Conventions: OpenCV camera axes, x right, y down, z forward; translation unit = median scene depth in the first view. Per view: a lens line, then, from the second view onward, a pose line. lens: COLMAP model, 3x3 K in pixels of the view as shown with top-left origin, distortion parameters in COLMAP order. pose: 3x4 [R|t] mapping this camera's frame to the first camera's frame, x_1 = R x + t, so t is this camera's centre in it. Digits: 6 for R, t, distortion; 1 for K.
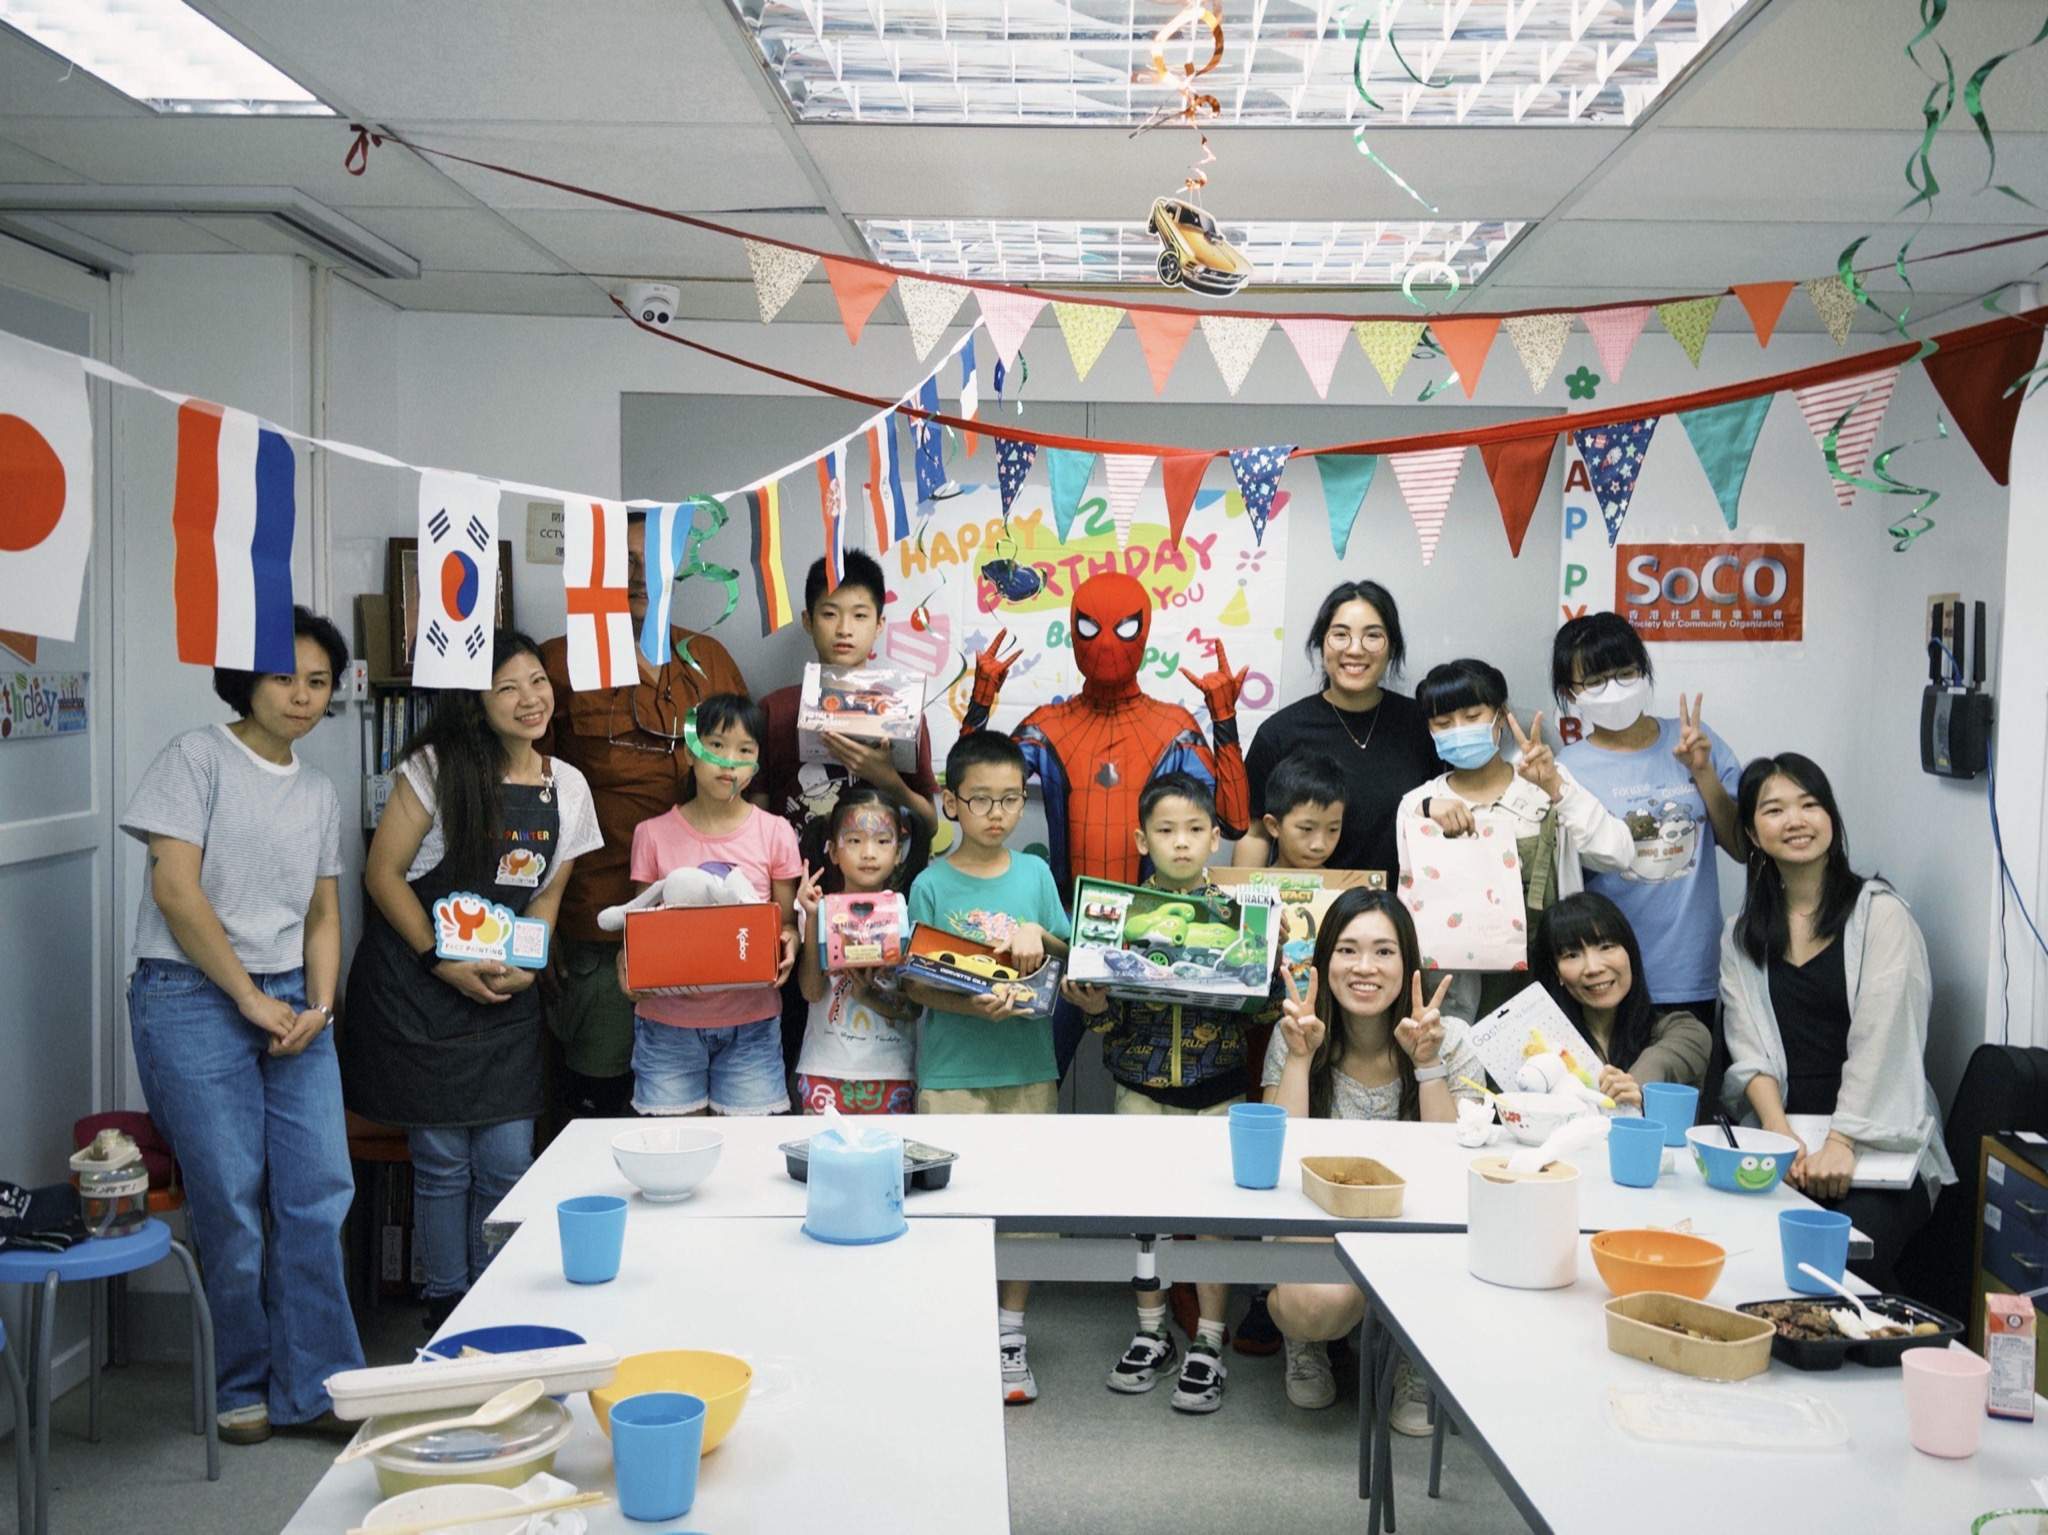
lens RADIAL K [[2068.7, 0, 1050.7], [0, 2068.7, 768.1], [0, 0, 1]] dist [0.220333, -0.469585]
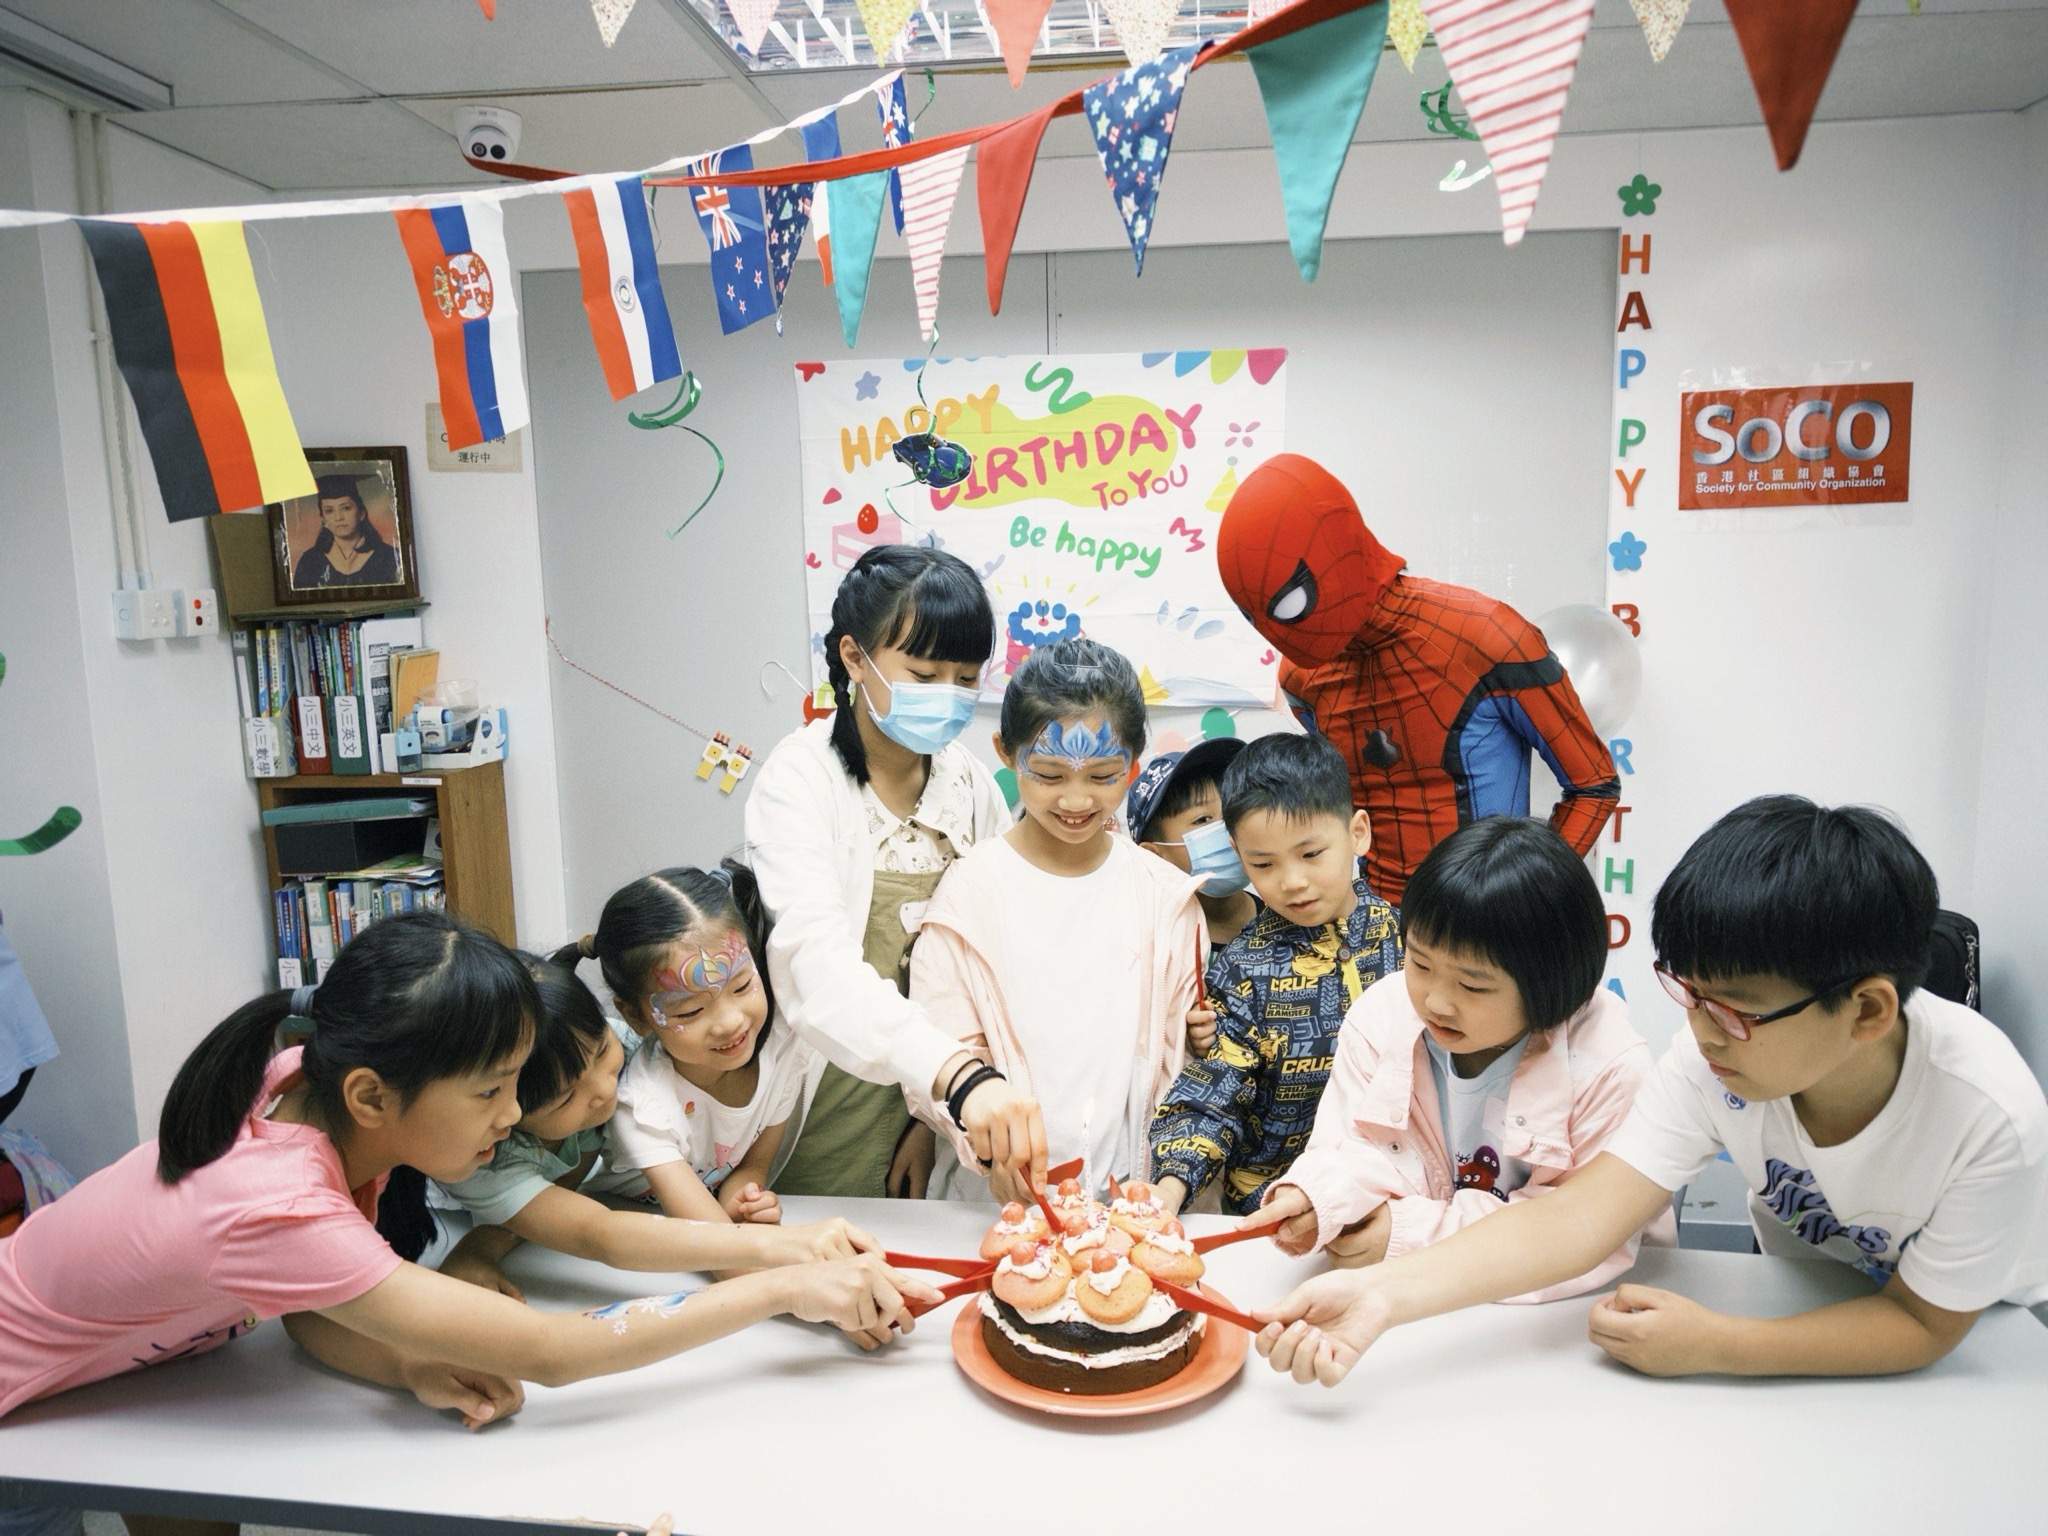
lens RADIAL K [[1402.8, 0, 1057.3], [0, 1402.8, 784.3], [0, 0, 1]] dist [0.148215, -0.250459]
pose [[0.996642, -0.026275, -0.077547, 0.074507], [0.033489, 0.995080, 0.093245, -0.015860], [0.074716, -0.095529, 0.992619, 0.479300]]
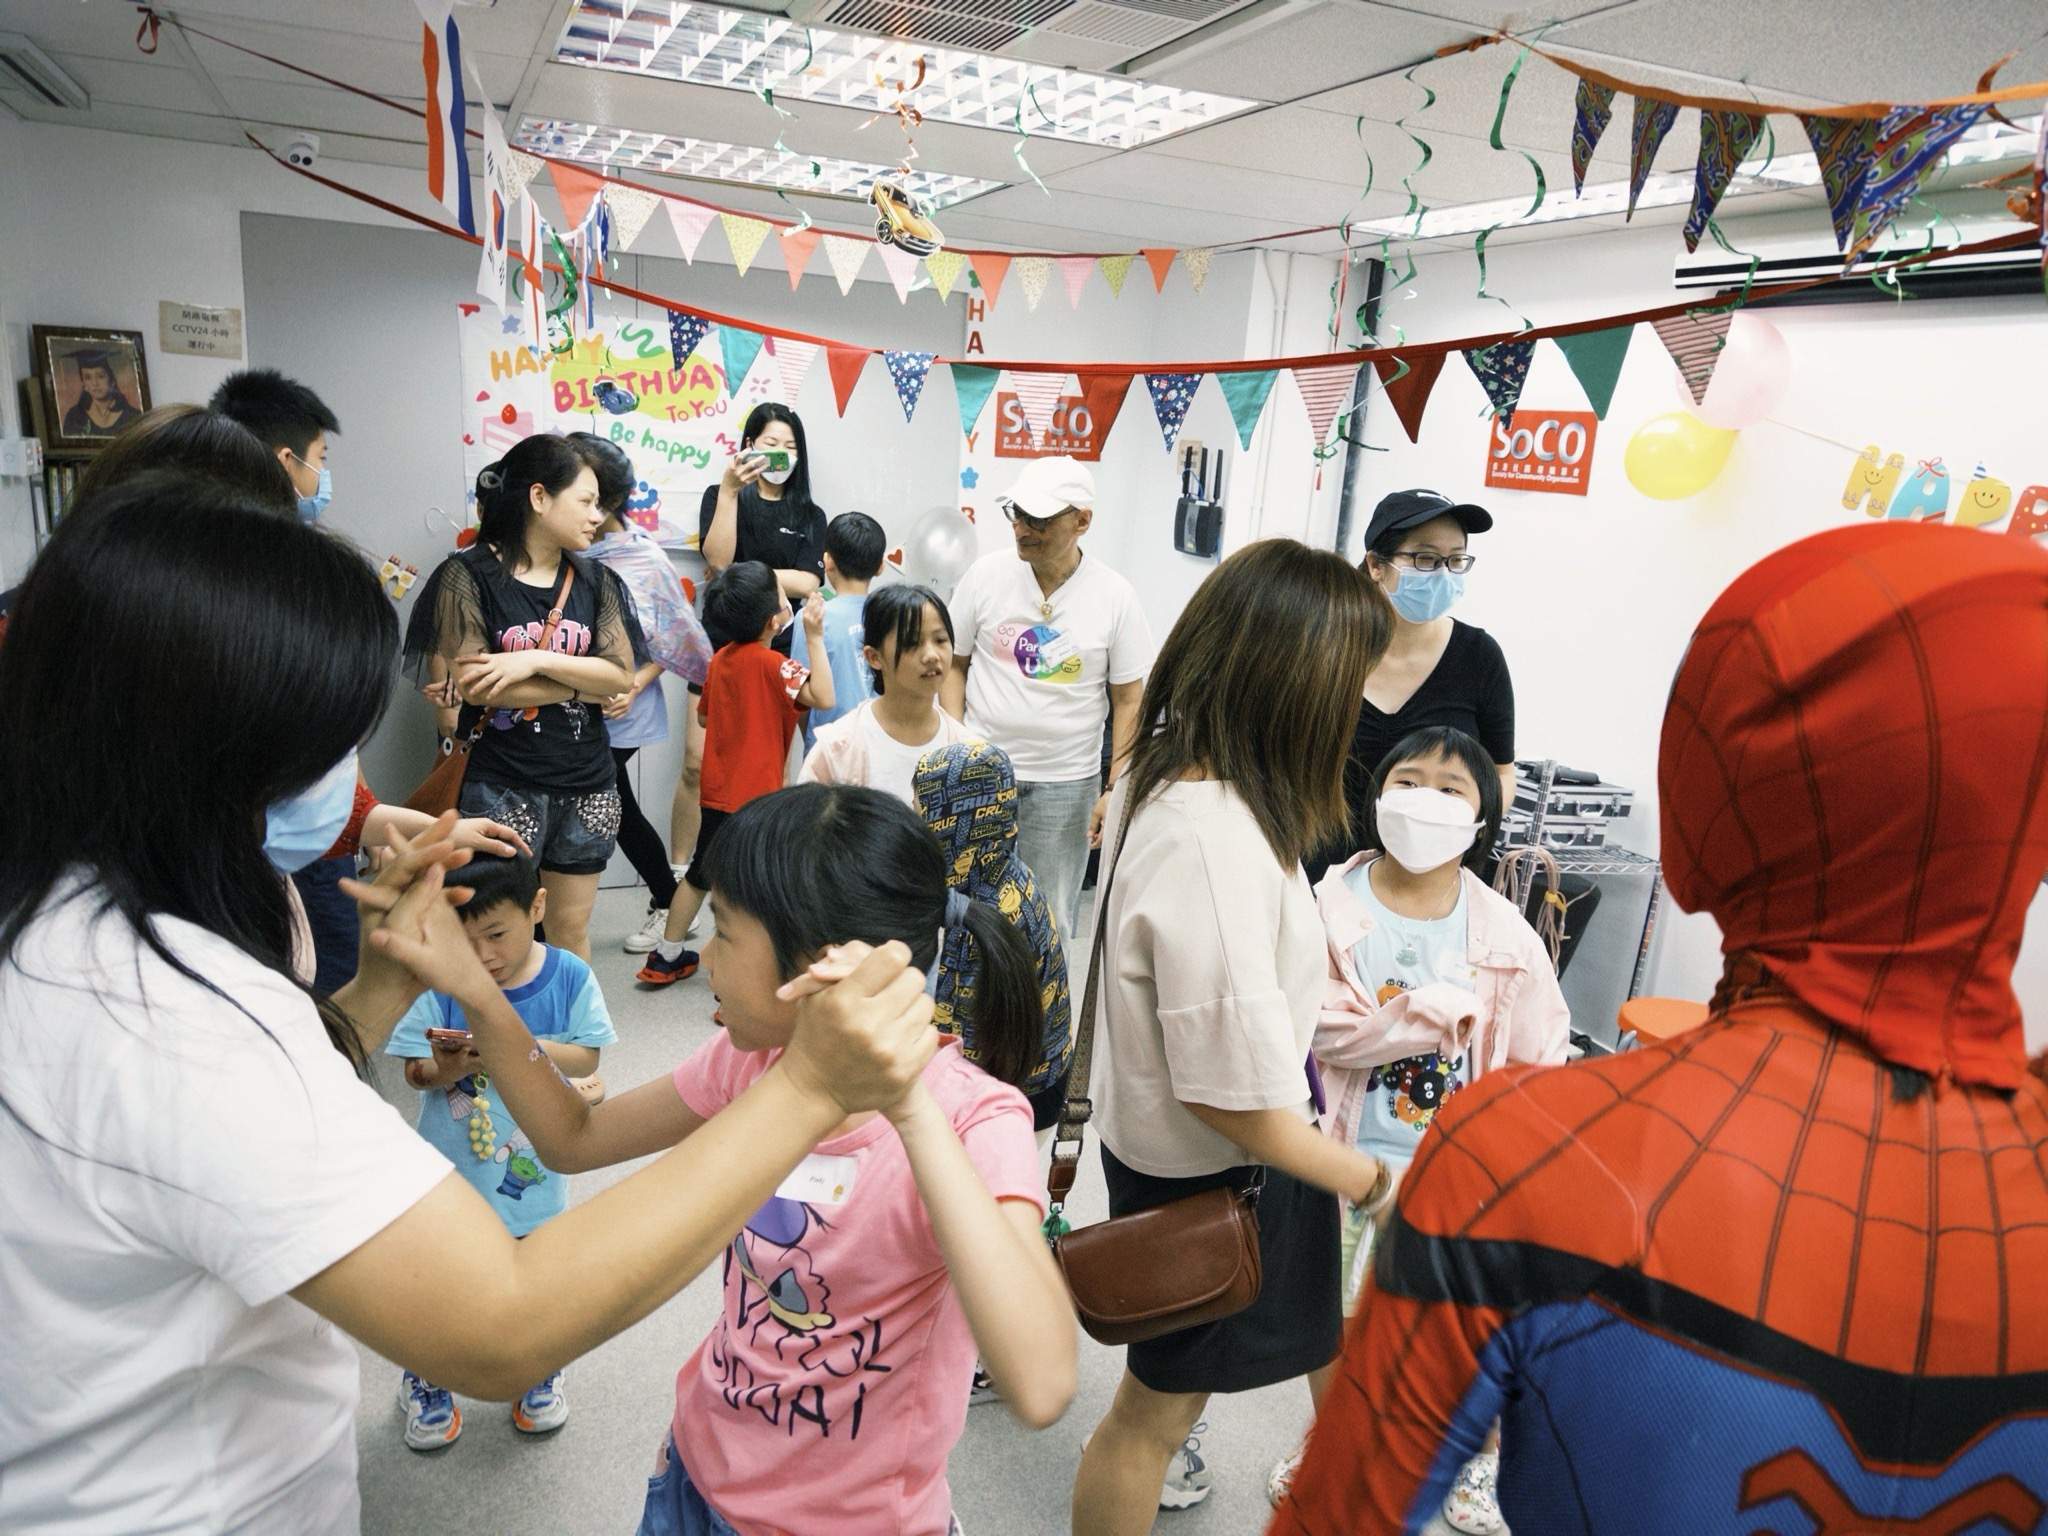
lens RADIAL K [[1411.5, 0, 1033.8], [0, 1411.5, 789.7], [0, 0, 1]] dist [0.120005, -0.194266]
pose [[0.907283, -0.060734, 0.416111, -0.185951], [-0.030669, 0.977324, 0.209516, -0.048701], [-0.419400, -0.202852, 0.884847, 0.012317]]
